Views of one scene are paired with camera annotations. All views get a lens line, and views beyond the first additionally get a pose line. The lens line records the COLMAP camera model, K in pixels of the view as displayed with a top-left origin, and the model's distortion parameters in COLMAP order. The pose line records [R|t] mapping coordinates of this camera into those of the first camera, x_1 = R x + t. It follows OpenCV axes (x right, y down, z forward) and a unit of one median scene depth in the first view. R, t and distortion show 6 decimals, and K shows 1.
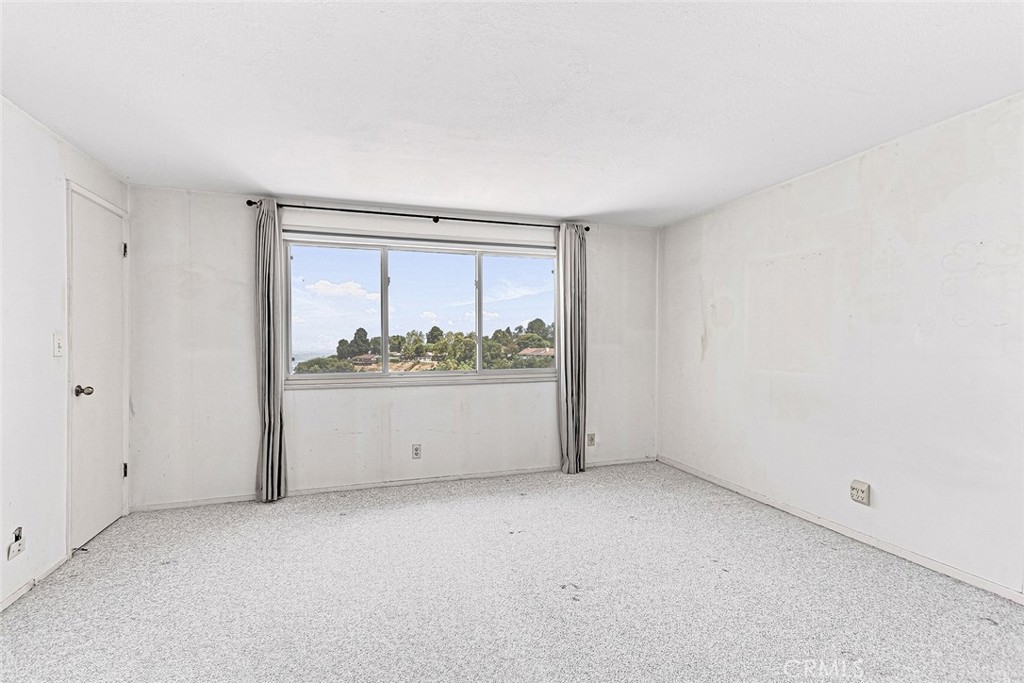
lens RADIAL K [[465.9, 0, 506.7], [0, 465.9, 342.8], [0, 0, 1]] dist [0.011638, -0.000241]
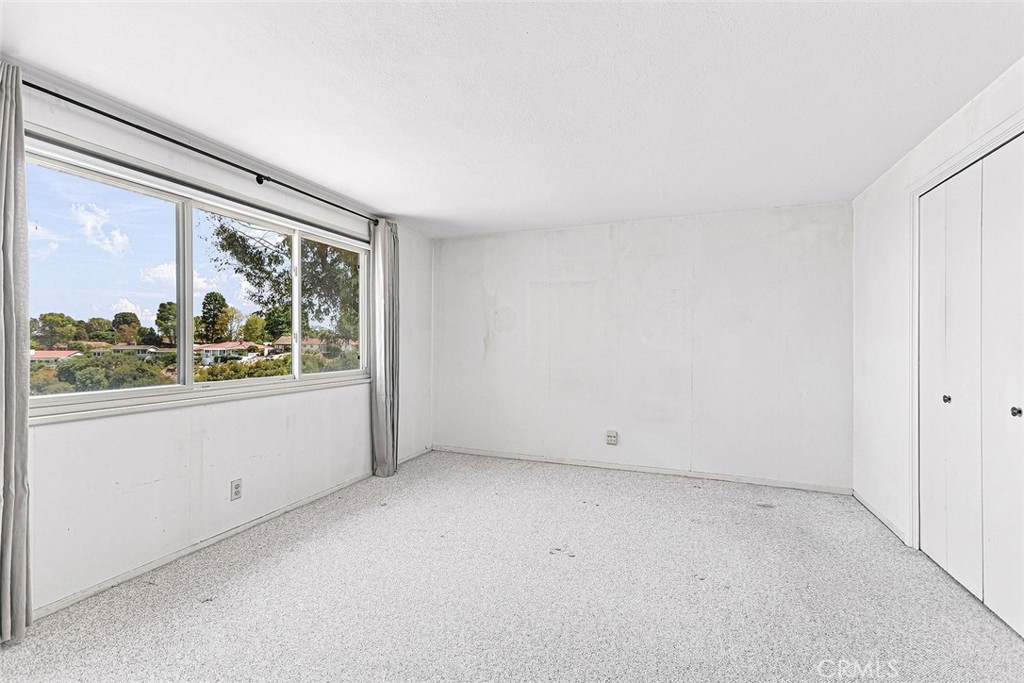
lens RADIAL K [[465.9, 0, 505.9], [0, 465.9, 337.7], [0, 0, 1]] dist [0.011638, -0.000241]
pose [[0.631583, 0.011923, 0.775216, -0.519855], [-0.003262, 0.999914, -0.012722, 0.002587], [-0.775301, 0.005506, 0.631568, 0.214790]]
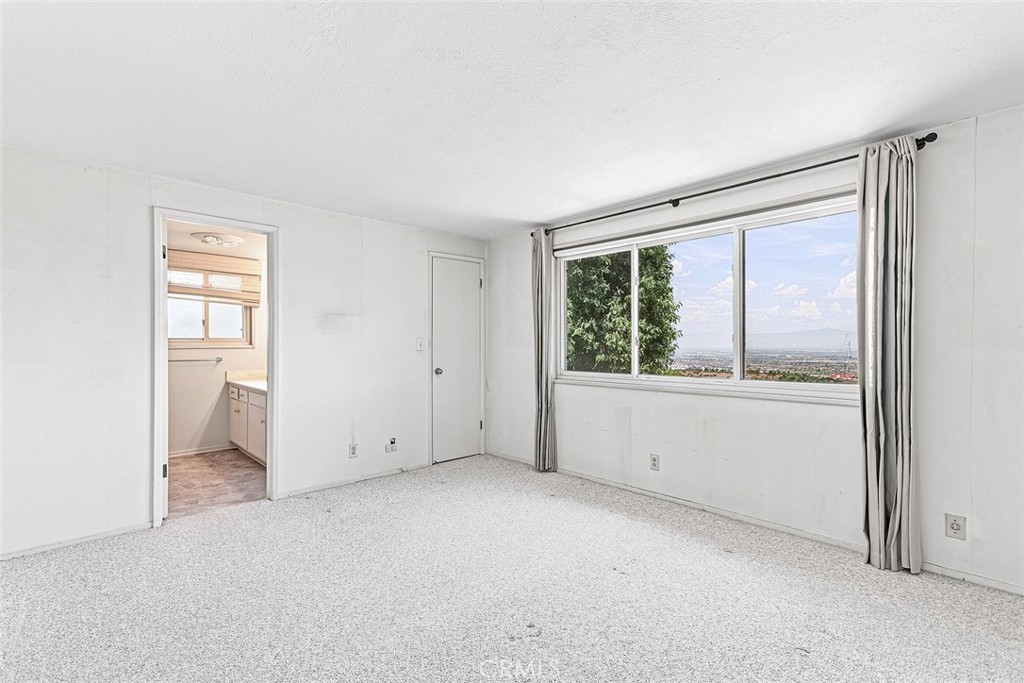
lens RADIAL K [[465.9, 0, 504.4], [0, 465.9, 347.0], [0, 0, 1]] dist [0.011638, -0.000241]
pose [[0.424158, 0.010798, -0.905524, 0.533866], [-0.003318, 0.999941, 0.010369, -0.003186], [0.905582, -0.001393, 0.424169, 0.356201]]
